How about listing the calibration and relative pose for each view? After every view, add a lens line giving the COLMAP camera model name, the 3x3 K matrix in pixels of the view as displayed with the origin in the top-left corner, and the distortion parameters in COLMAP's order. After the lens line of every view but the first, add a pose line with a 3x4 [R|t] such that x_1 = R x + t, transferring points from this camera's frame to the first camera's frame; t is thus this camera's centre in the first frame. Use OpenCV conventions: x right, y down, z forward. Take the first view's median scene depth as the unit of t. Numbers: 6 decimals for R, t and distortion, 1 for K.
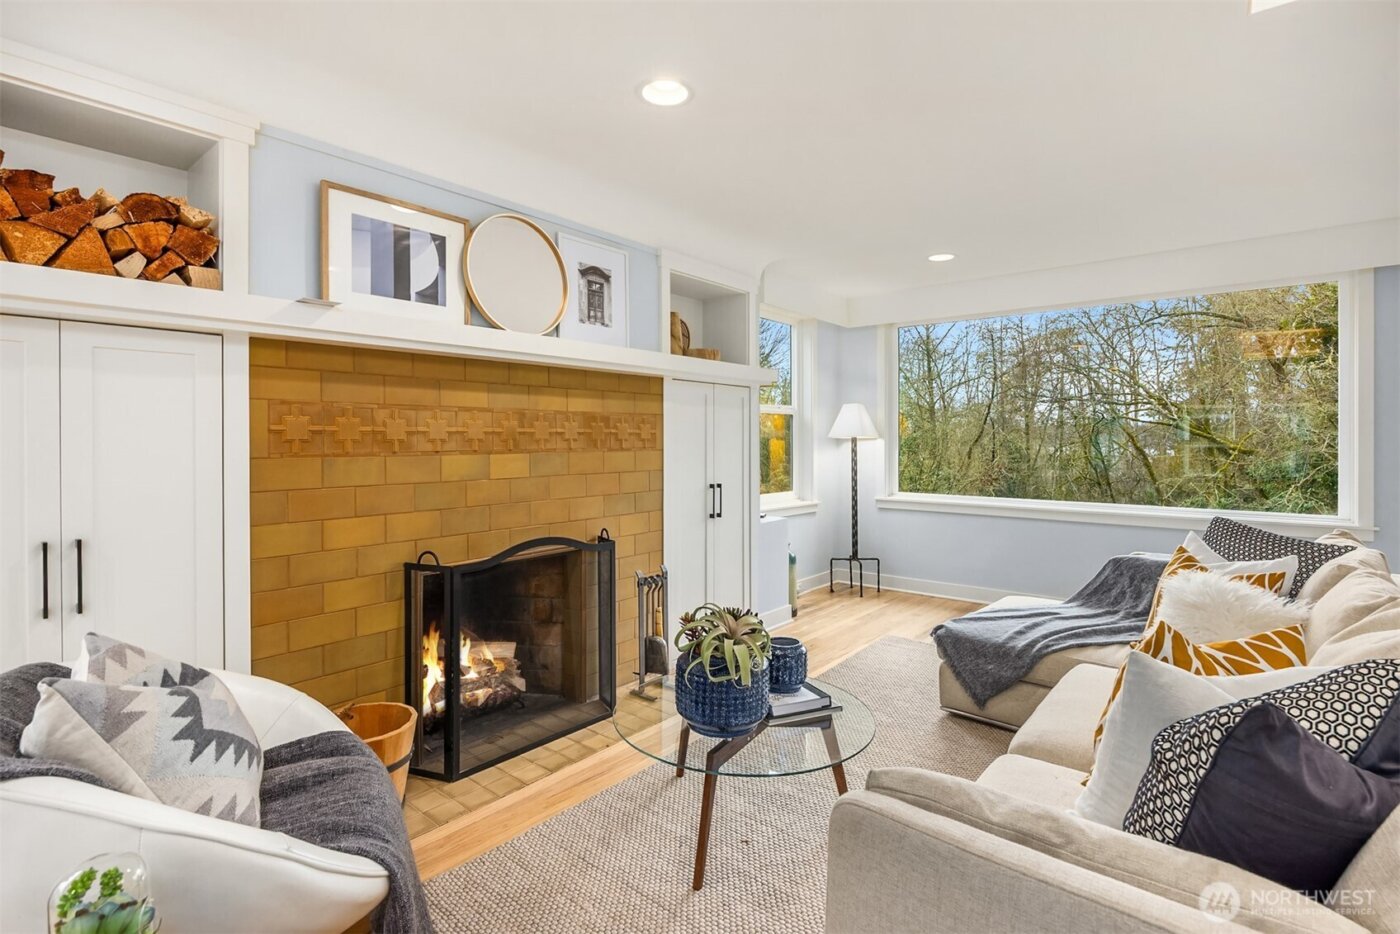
lens RADIAL K [[640.8, 0, 690.5], [0, 640.8, 436.5], [0, 0, 1]] dist [-0.015458, 0.000428]
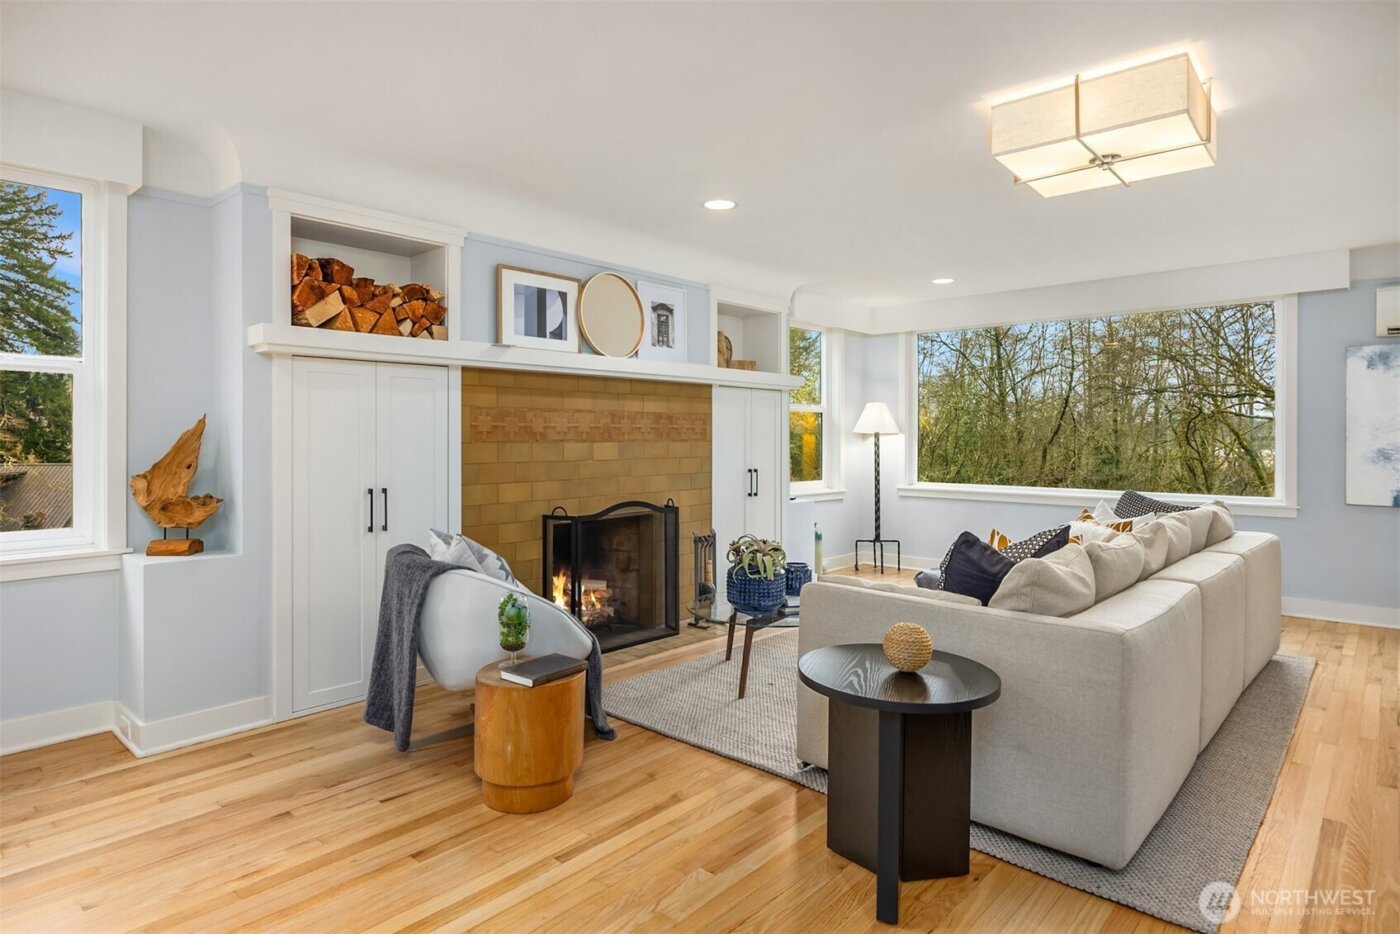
lens RADIAL K [[770.6, 0, 703.9], [0, 770.6, 439.7], [0, 0, 1]] dist [0.000630, 0.001949]
pose [[0.999662, 0.002108, -0.025894, -0.022330], [-0.001908, 0.999968, 0.007763, 0.007190], [0.025910, -0.007711, 0.999635, -0.644849]]
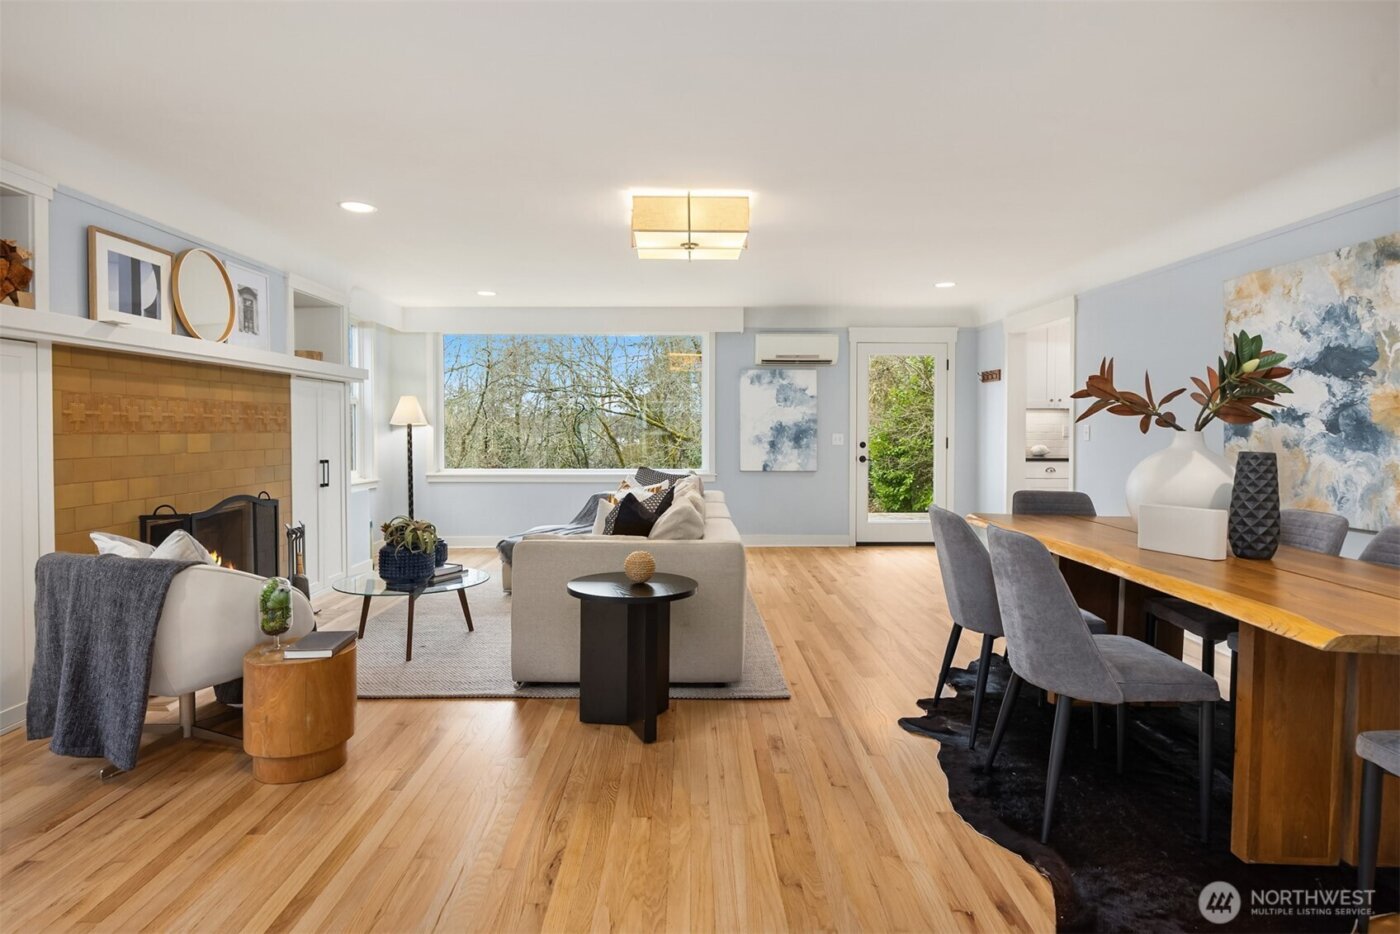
lens RADIAL K [[759.8, 0, 698.3], [0, 759.8, 449.3], [0, 0, 1]] dist [0.008116, -0.000024]
pose [[0.747924, -0.017766, 0.663547, -0.519149], [-0.002105, 0.999573, 0.029135, 0.010889], [-0.663781, -0.023187, 0.747567, -0.773835]]
